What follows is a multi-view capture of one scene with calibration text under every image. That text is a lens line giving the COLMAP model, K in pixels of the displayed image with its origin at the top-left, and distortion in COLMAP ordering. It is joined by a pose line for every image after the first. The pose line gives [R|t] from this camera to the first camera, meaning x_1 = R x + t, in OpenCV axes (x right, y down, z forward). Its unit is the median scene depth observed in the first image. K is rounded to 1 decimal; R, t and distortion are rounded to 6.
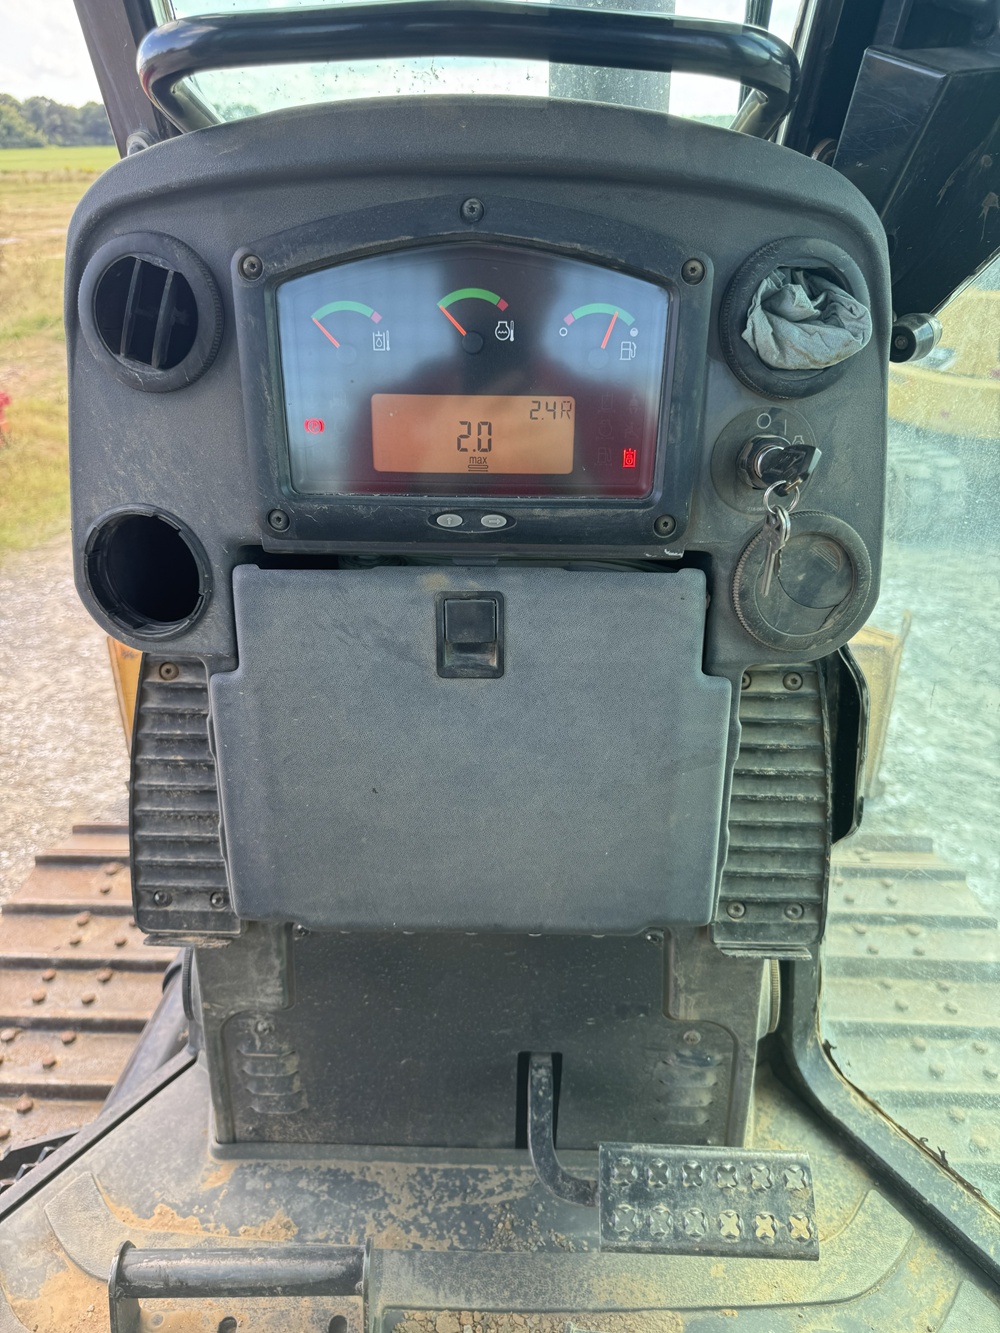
lens RADIAL K [[953.2, 0, 503.3], [0, 953.2, 664.6], [0, 0, 1]] dist [0.010888, -0.032440]
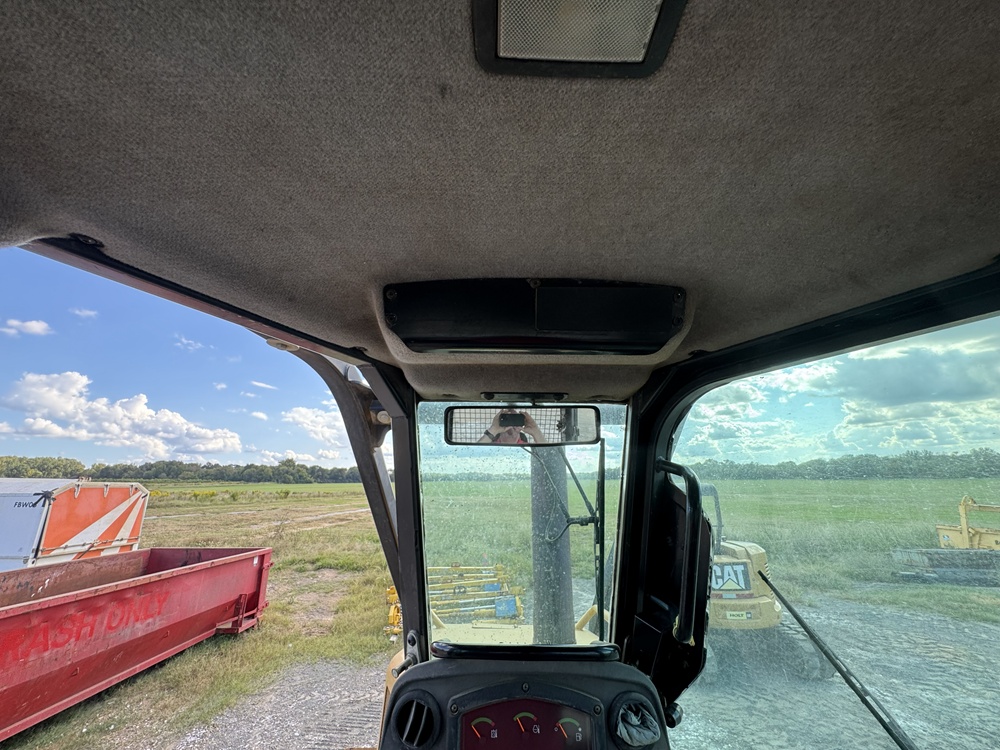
lens RADIAL K [[402.2, 0, 498.5], [0, 402.2, 374.1], [0, 0, 1]] dist [-0.006212, 0.001131]
pose [[0.999774, 0.008466, 0.019510, -0.106809], [0.007361, 0.722935, -0.690876, -0.206861], [-0.019954, 0.690864, 0.722709, -0.467508]]
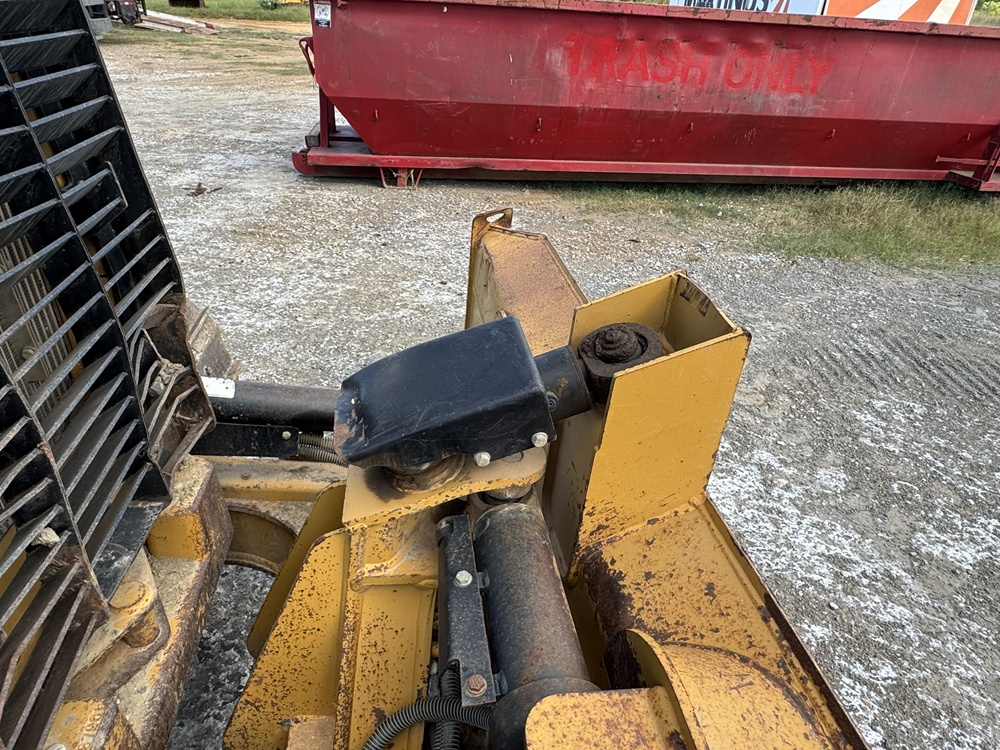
lens RADIAL K [[629.4, 0, 497.9], [0, 629.4, 379.4], [0, 0, 1]] dist [-0.005496, 0.002600]
pose [[0.125082, 0.517107, -0.846732, 0.902033], [-0.493357, 0.772858, 0.399111, -0.677871], [0.860787, 0.367820, 0.351789, 3.337136]]
